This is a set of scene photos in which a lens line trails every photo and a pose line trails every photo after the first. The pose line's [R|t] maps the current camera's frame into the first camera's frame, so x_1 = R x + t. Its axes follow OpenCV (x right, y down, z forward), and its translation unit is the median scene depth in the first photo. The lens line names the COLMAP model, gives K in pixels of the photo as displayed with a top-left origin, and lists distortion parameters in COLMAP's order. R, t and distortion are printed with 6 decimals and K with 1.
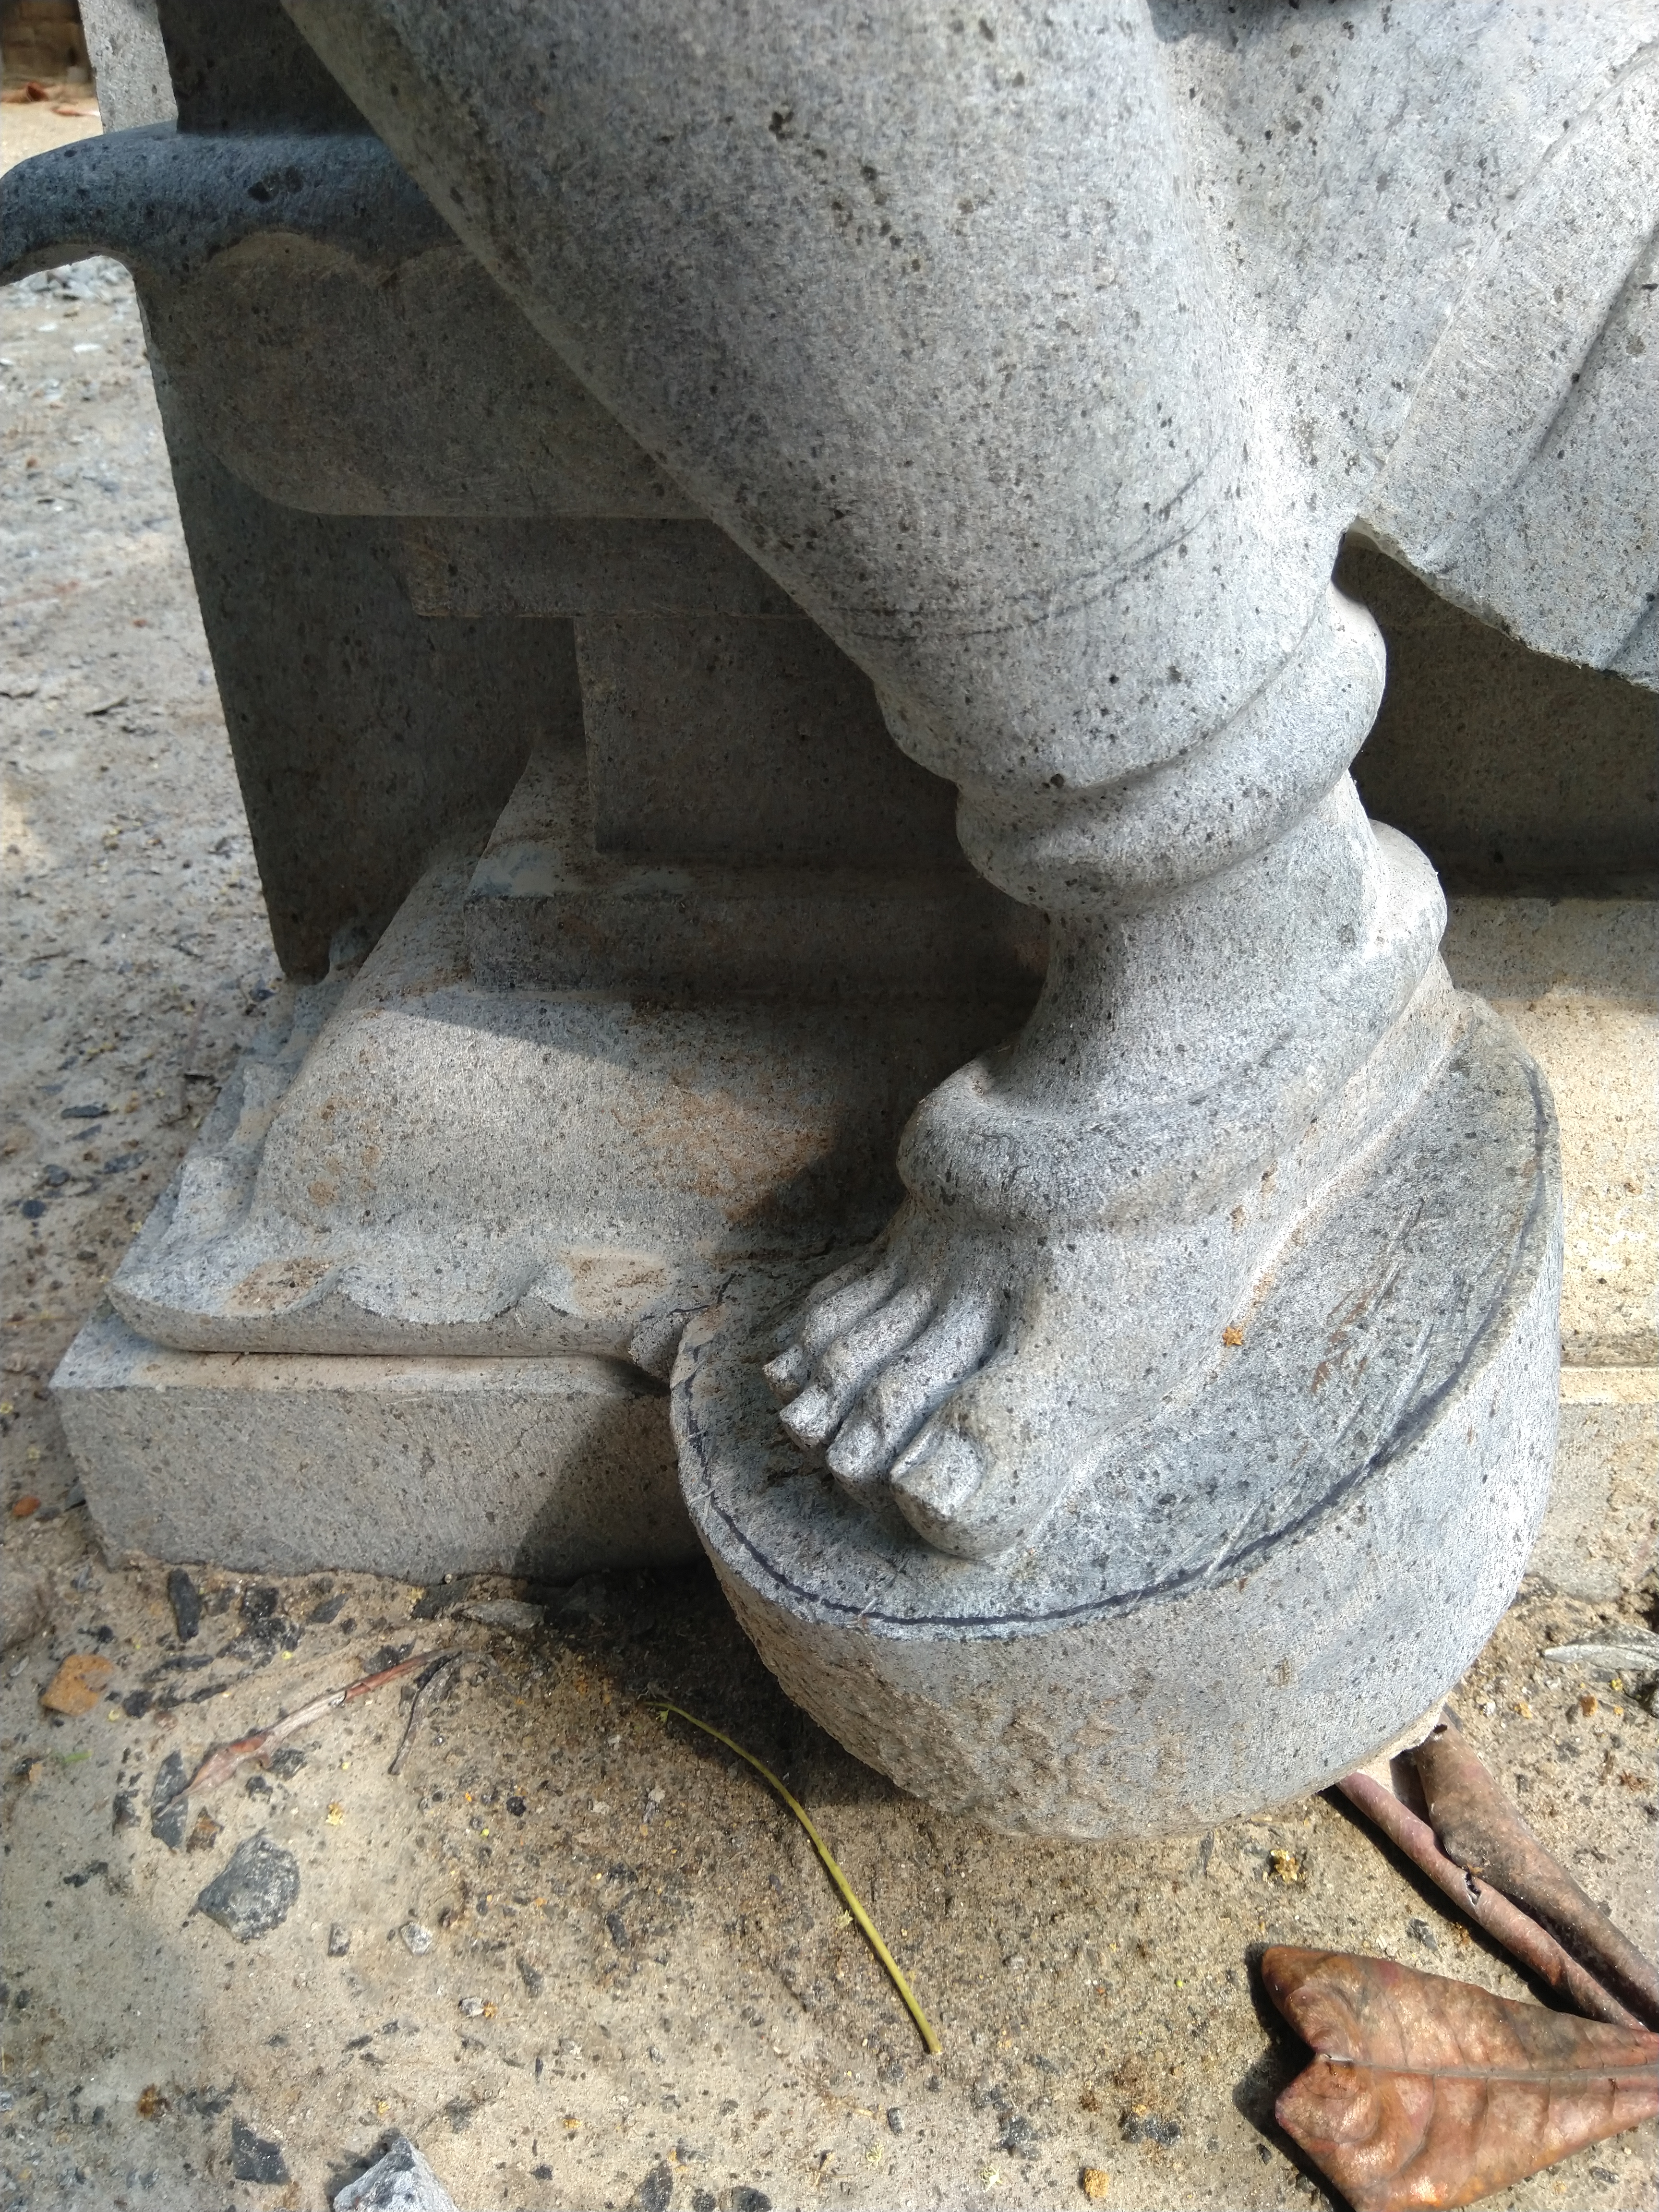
lens RADIAL K [[1775.8, 0, 829.5], [0, 1775.8, 1106.0], [0, 0, 1]] dist [-0.009105, -0.002309]
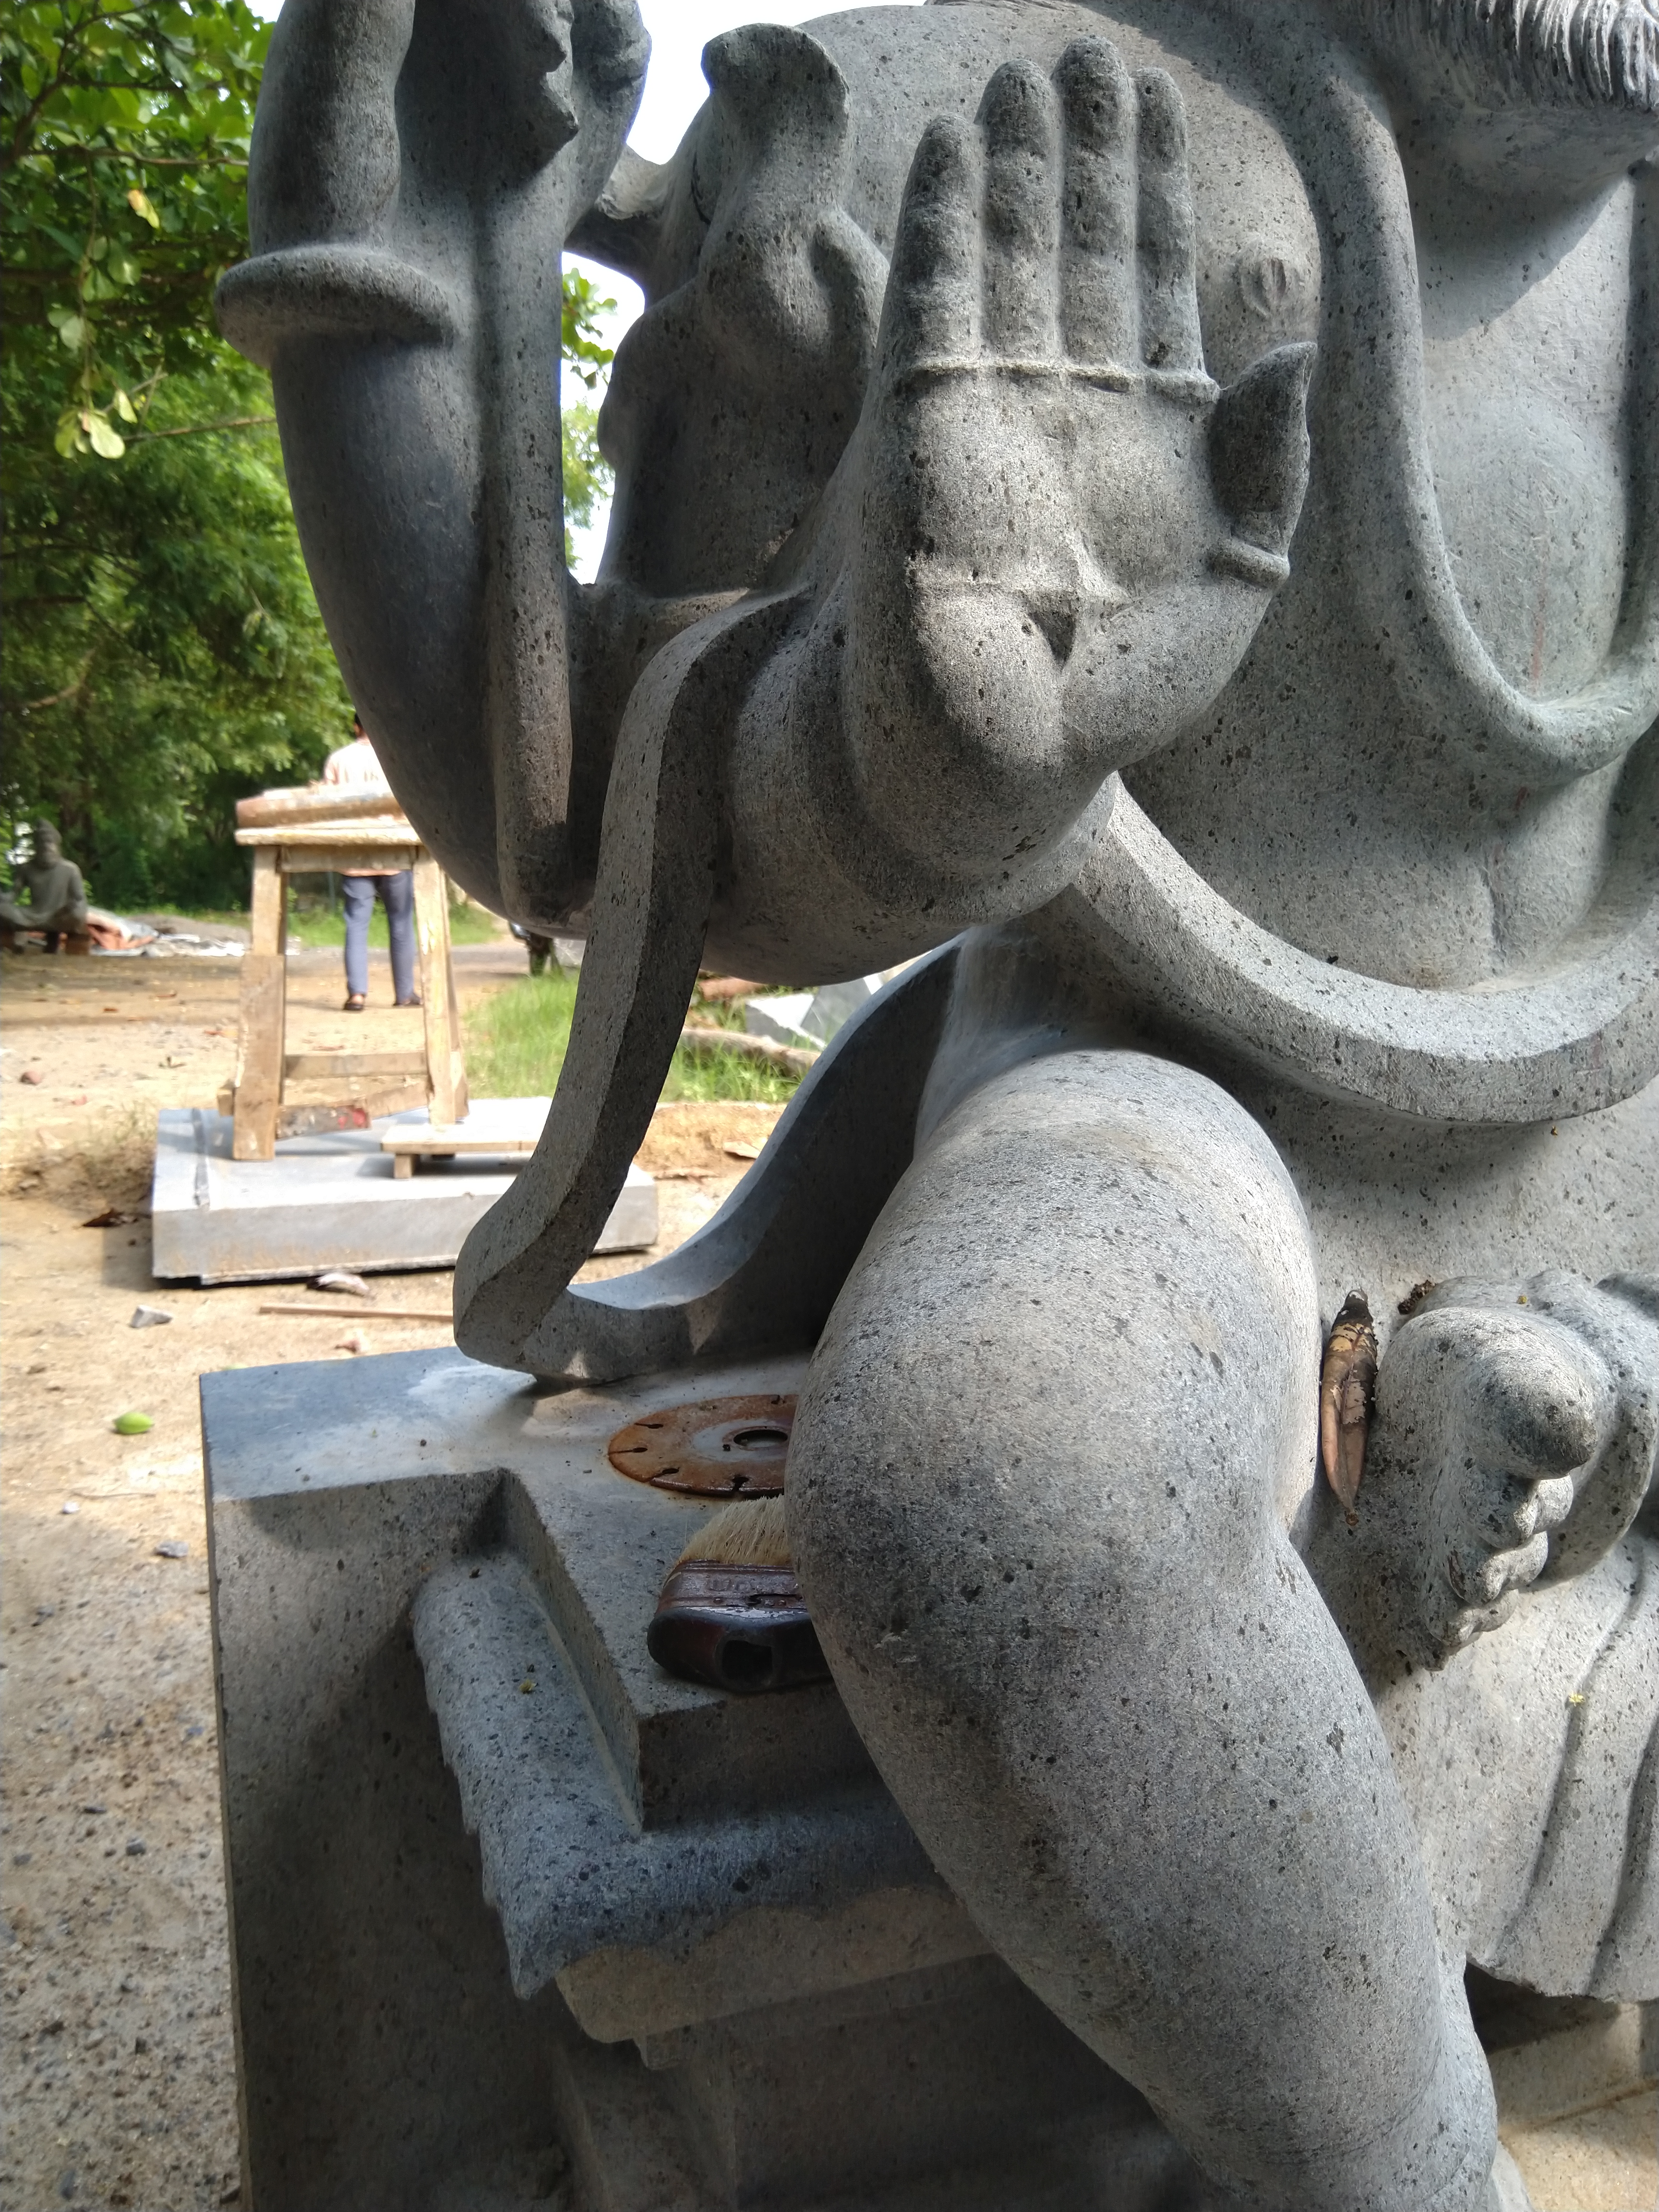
lens RADIAL K [[1747.8, 0, 834.9], [0, 1747.8, 1106.7], [0, 0, 1]] dist [0.128168, -0.247812]
pose [[0.921463, -0.046642, 0.385656, -0.754325], [0.207877, 0.897867, -0.388099, -0.512897], [-0.328166, 0.437788, 0.837047, -0.414975]]
